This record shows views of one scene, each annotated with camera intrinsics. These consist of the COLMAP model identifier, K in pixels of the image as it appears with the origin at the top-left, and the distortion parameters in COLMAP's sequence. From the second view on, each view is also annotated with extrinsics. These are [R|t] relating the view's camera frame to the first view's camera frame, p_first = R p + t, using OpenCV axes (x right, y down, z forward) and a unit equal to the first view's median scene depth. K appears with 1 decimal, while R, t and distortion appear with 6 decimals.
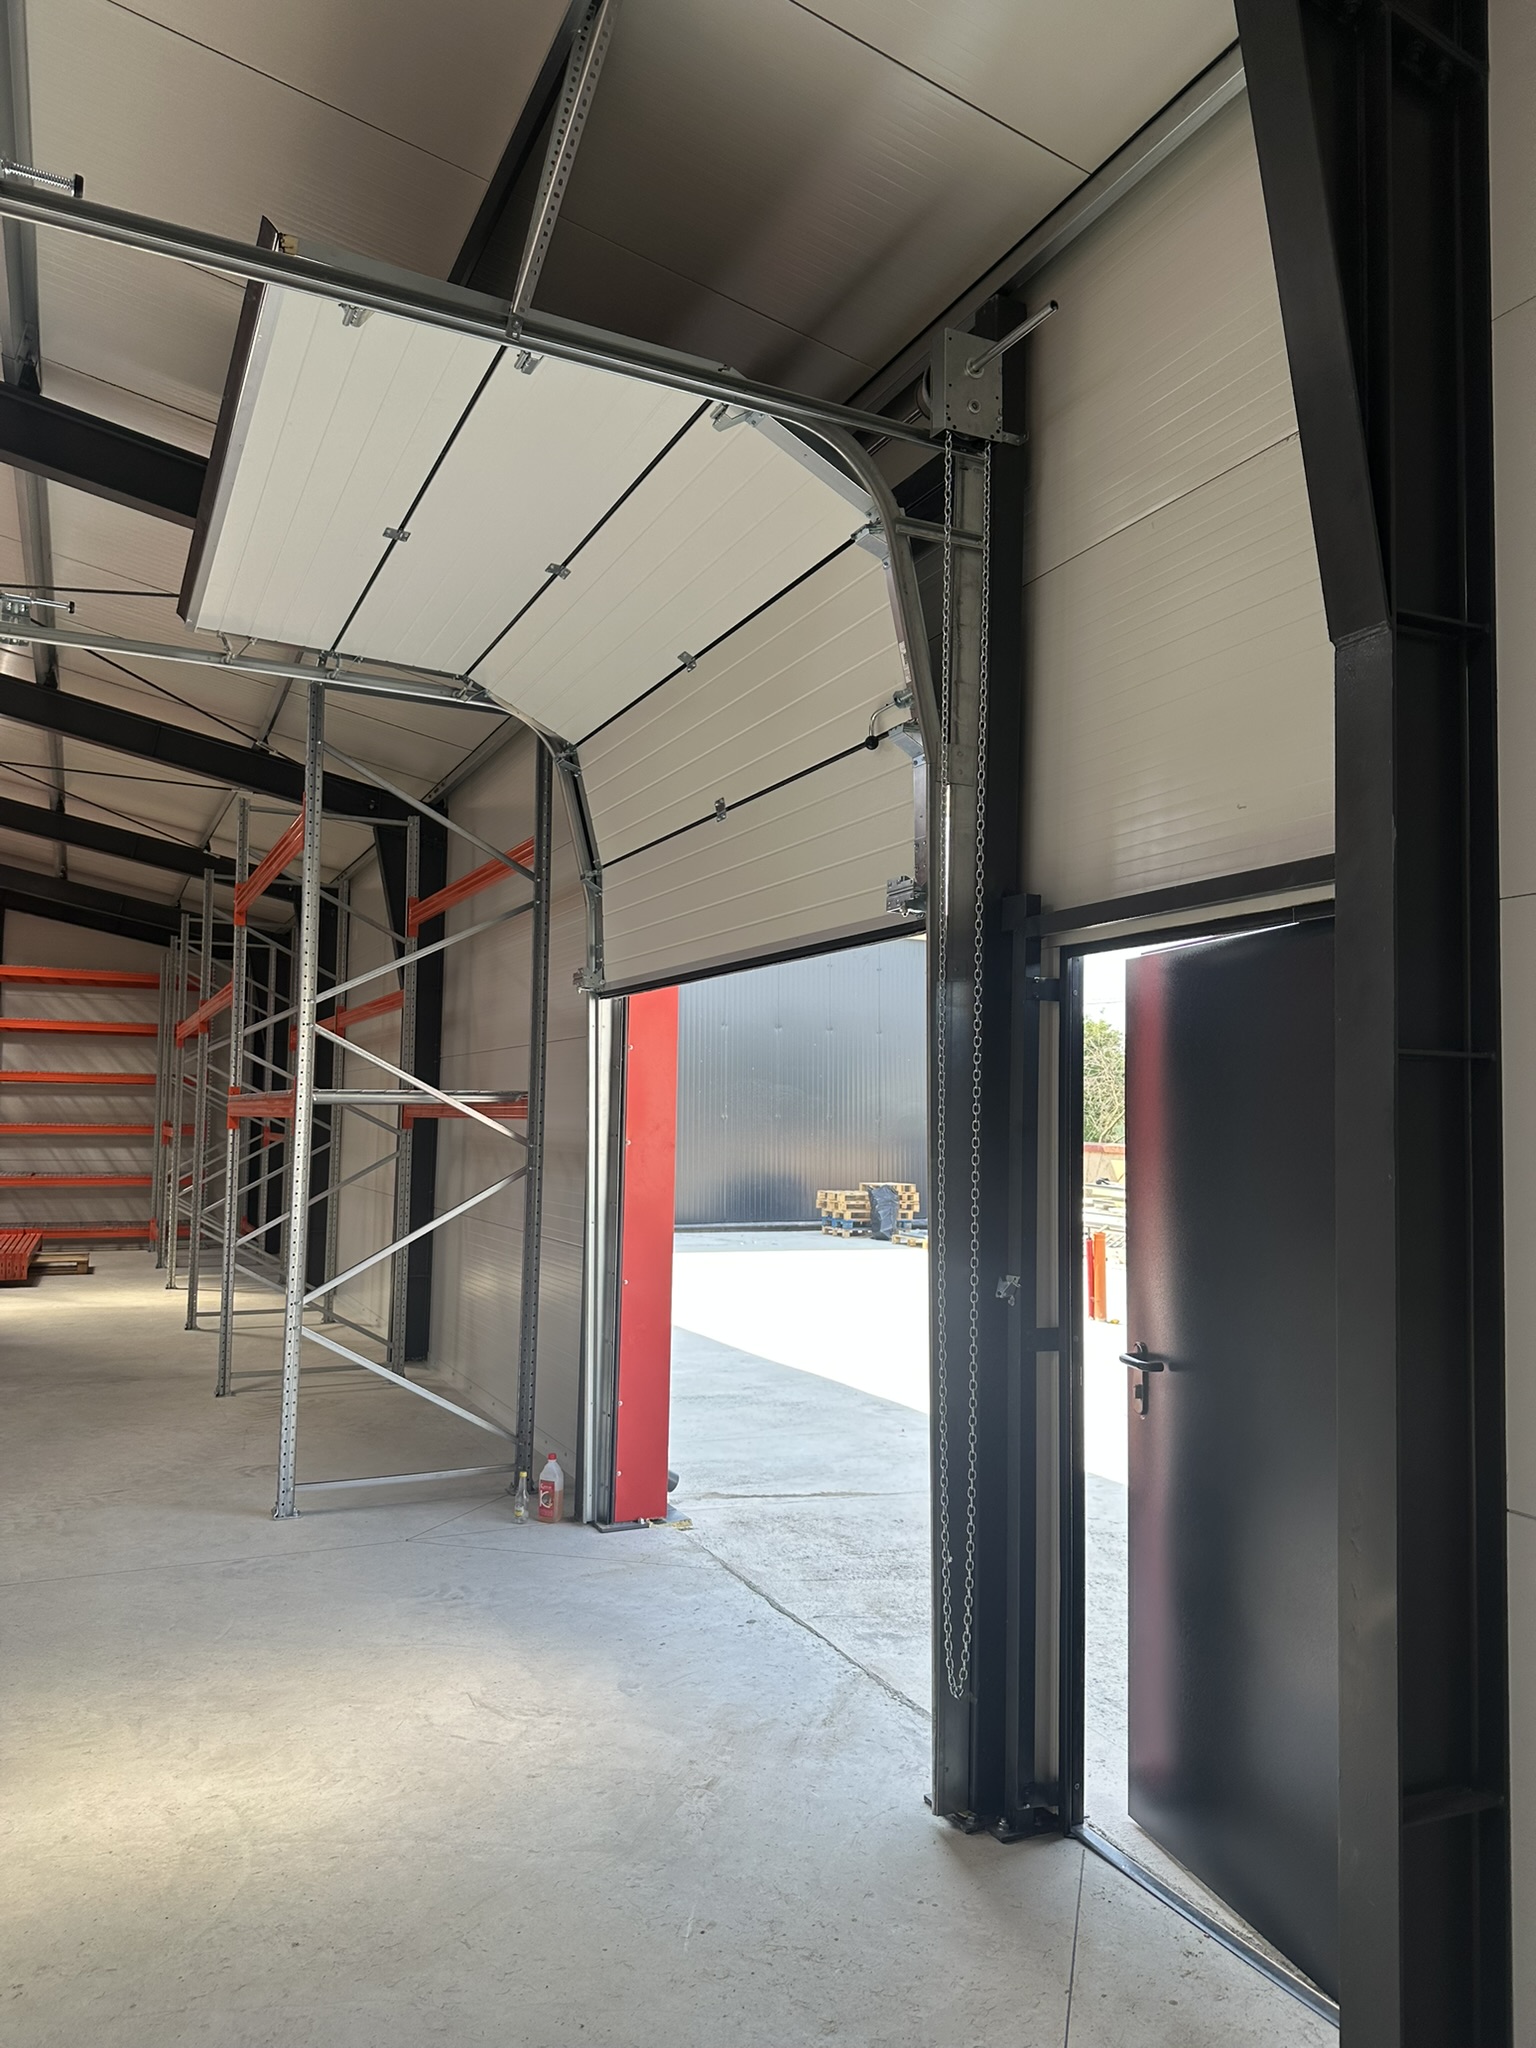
lens RADIAL K [[1389.6, 0, 761.4], [0, 1389.6, 1047.8], [0, 0, 1]] dist [0.109096, -0.193631]
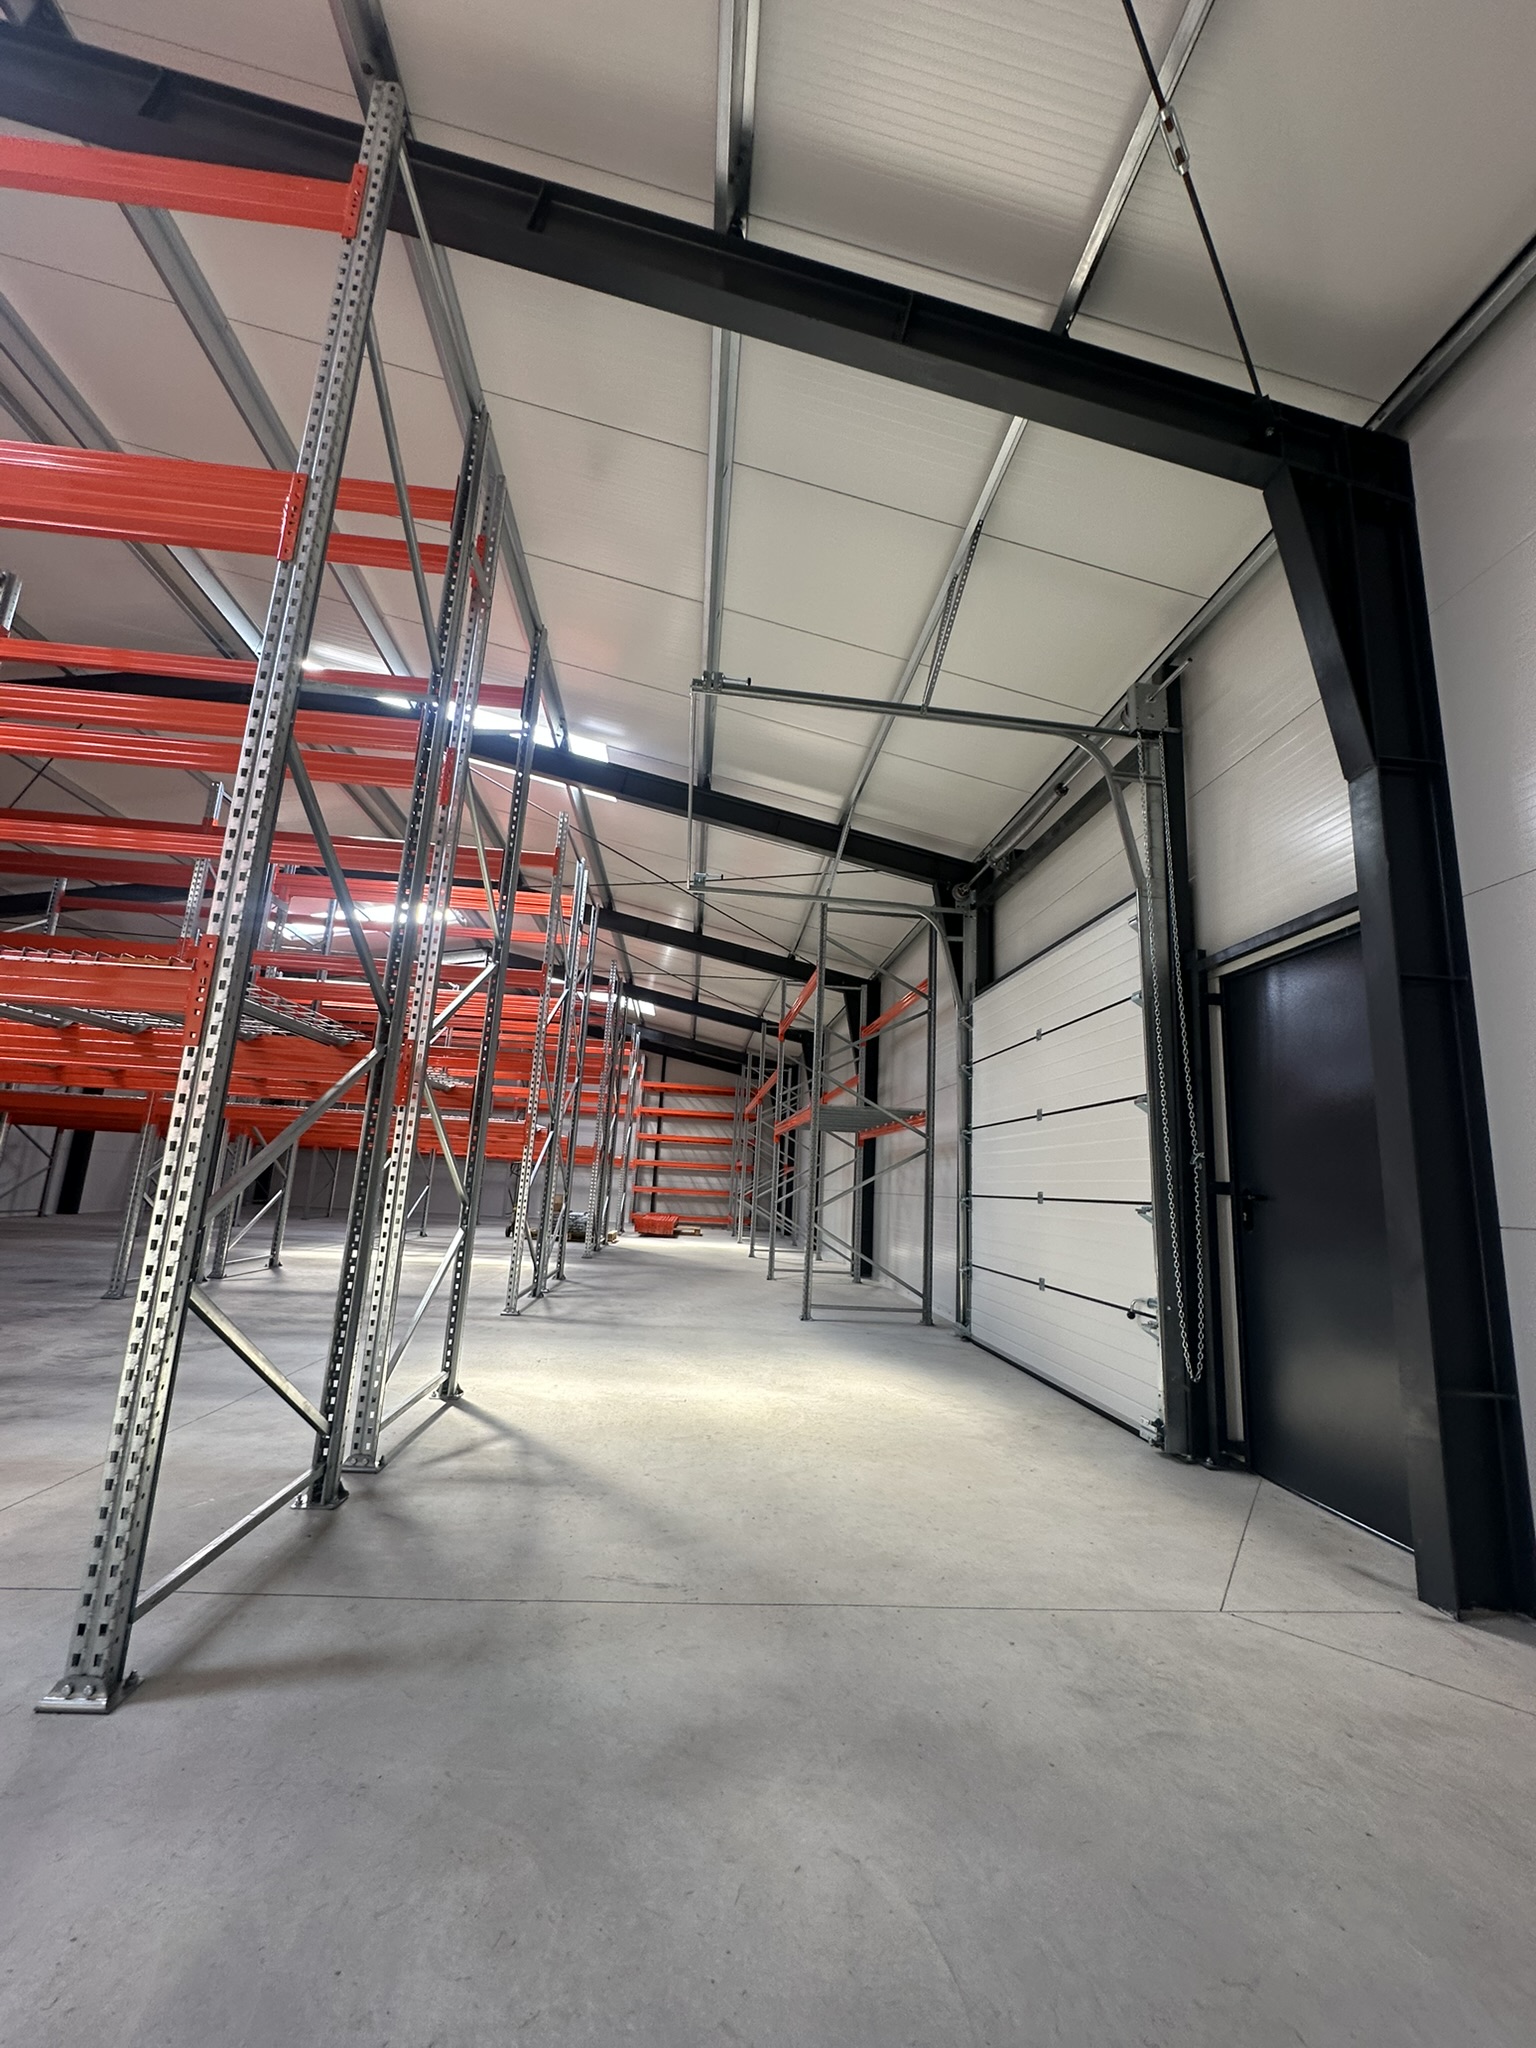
lens RADIAL K [[803.0, 0, 773.1], [0, 803.0, 1028.4], [0, 0, 1]] dist [-0.001261, -0.000044]
pose [[0.941227, -0.032113, -0.336245, 0.006351], [-0.019114, 0.988812, -0.147939, 0.085646], [0.337234, 0.145671, 0.930082, -0.096214]]
